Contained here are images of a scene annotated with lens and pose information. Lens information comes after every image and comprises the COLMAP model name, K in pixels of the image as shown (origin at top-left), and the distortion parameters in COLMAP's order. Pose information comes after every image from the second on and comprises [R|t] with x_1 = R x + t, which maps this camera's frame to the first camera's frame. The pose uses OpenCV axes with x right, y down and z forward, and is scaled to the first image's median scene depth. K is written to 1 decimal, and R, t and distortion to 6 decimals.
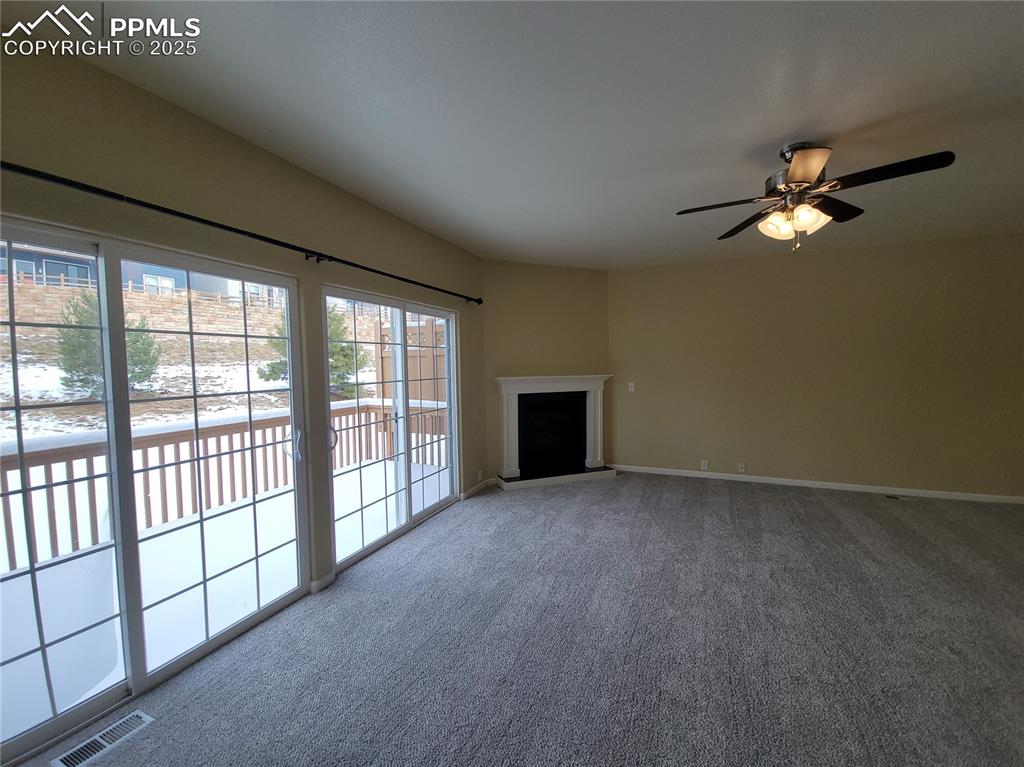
lens RADIAL K [[410.8, 0, 512.2], [0, 410.8, 384.8], [0, 0, 1]] dist [-0.004676, -0.000656]
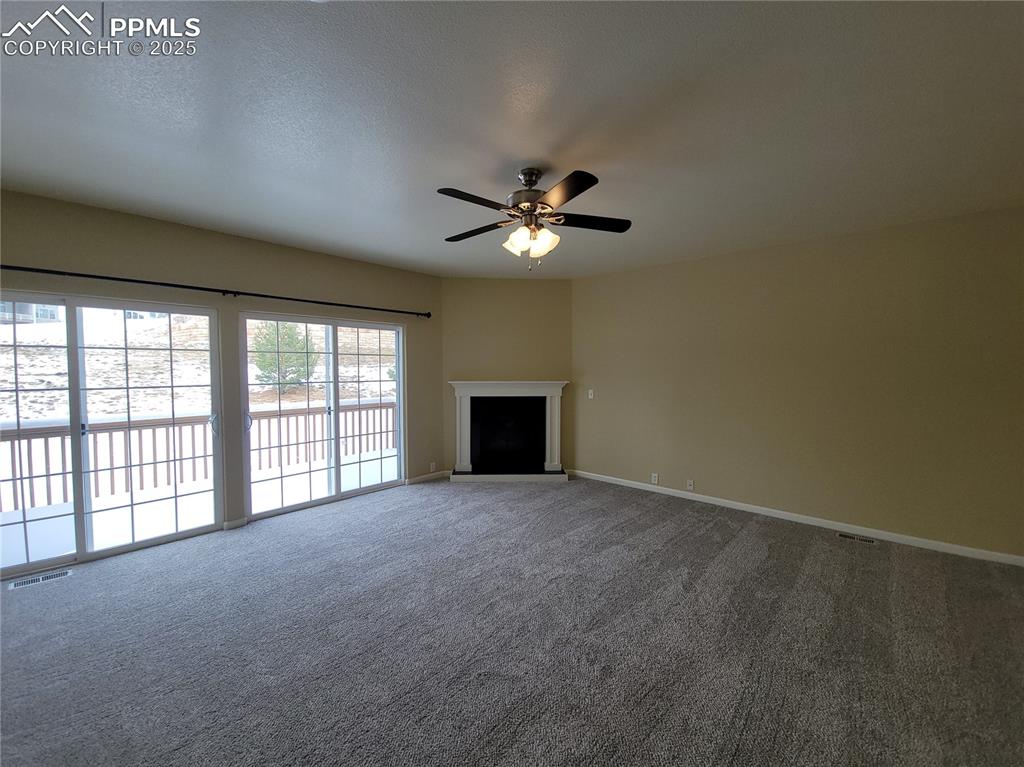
lens RADIAL K [[410.8, 0, 514.5], [0, 410.8, 386.0], [0, 0, 1]] dist [-0.004676, -0.000656]
pose [[0.944741, 0.025990, -0.326787, 0.569753], [-0.027650, 0.999618, -0.000435, -0.011167], [0.326651, 0.009446, 0.945098, -0.010914]]
